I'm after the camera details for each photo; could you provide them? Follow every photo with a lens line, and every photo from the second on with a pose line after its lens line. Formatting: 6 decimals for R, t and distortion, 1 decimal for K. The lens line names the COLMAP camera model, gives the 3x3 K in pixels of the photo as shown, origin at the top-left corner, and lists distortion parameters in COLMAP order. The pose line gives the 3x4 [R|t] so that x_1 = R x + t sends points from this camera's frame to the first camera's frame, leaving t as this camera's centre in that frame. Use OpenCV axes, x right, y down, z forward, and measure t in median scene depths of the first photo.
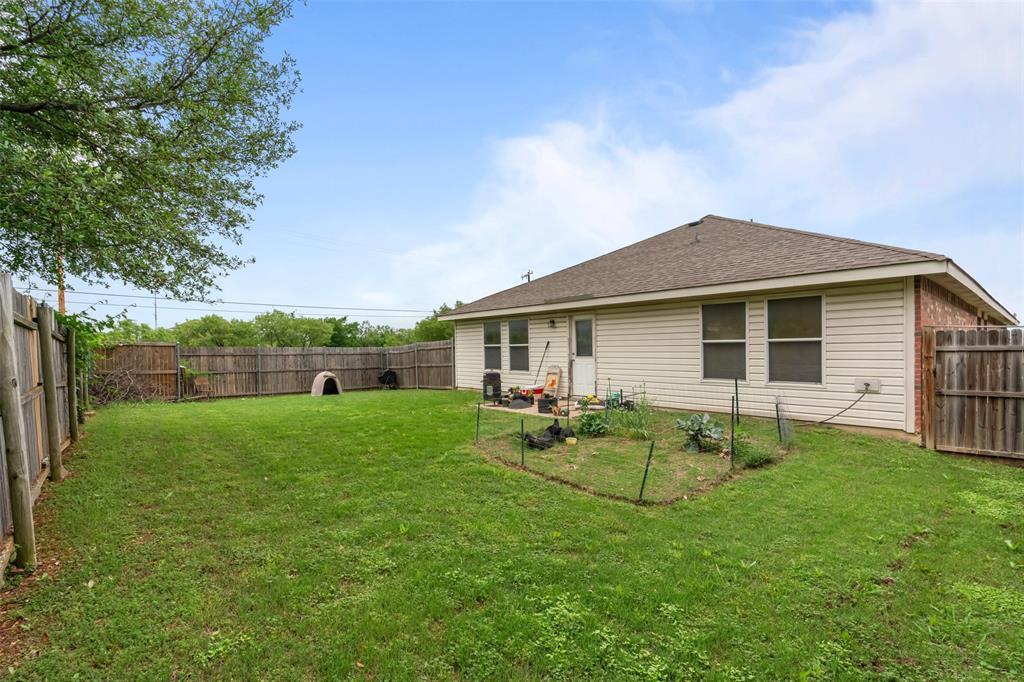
lens RADIAL K [[463.0, 0, 512.0], [0, 463.0, 341.0], [0, 0, 1]] dist [-0.001755, -0.000039]
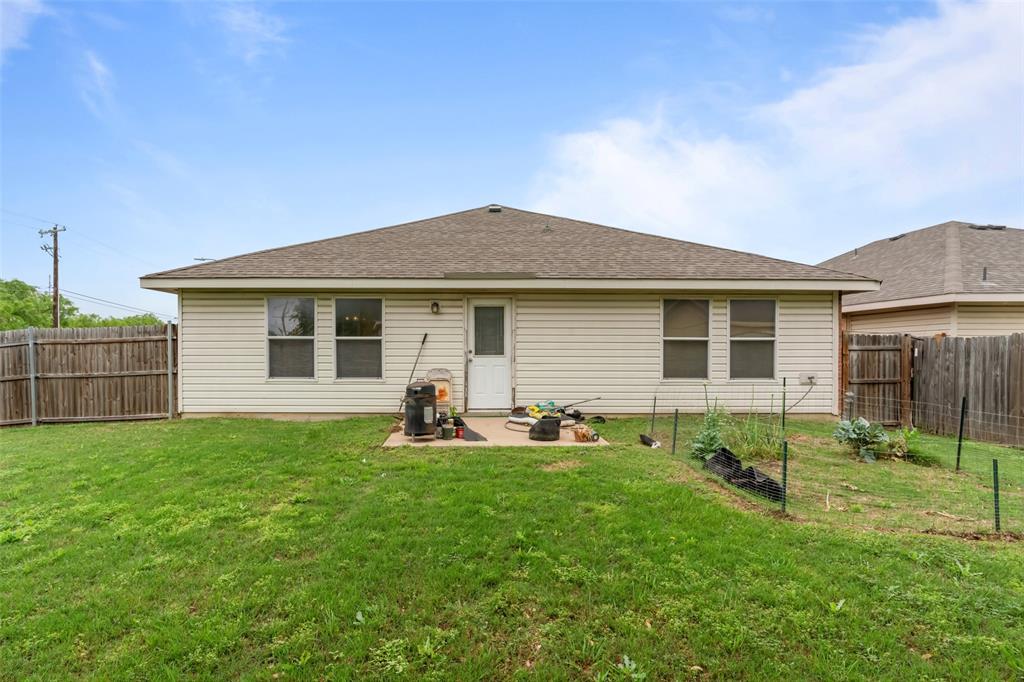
lens RADIAL K [[482.3, 0, 512.0], [0, 482.3, 341.0], [0, 0, 1]] dist [0.002139, 0.000317]
pose [[0.651816, 0.016159, 0.758205, -0.517917], [-0.021741, 0.999760, -0.002617, 0.015041], [-0.758065, -0.014778, 0.652011, 0.600232]]
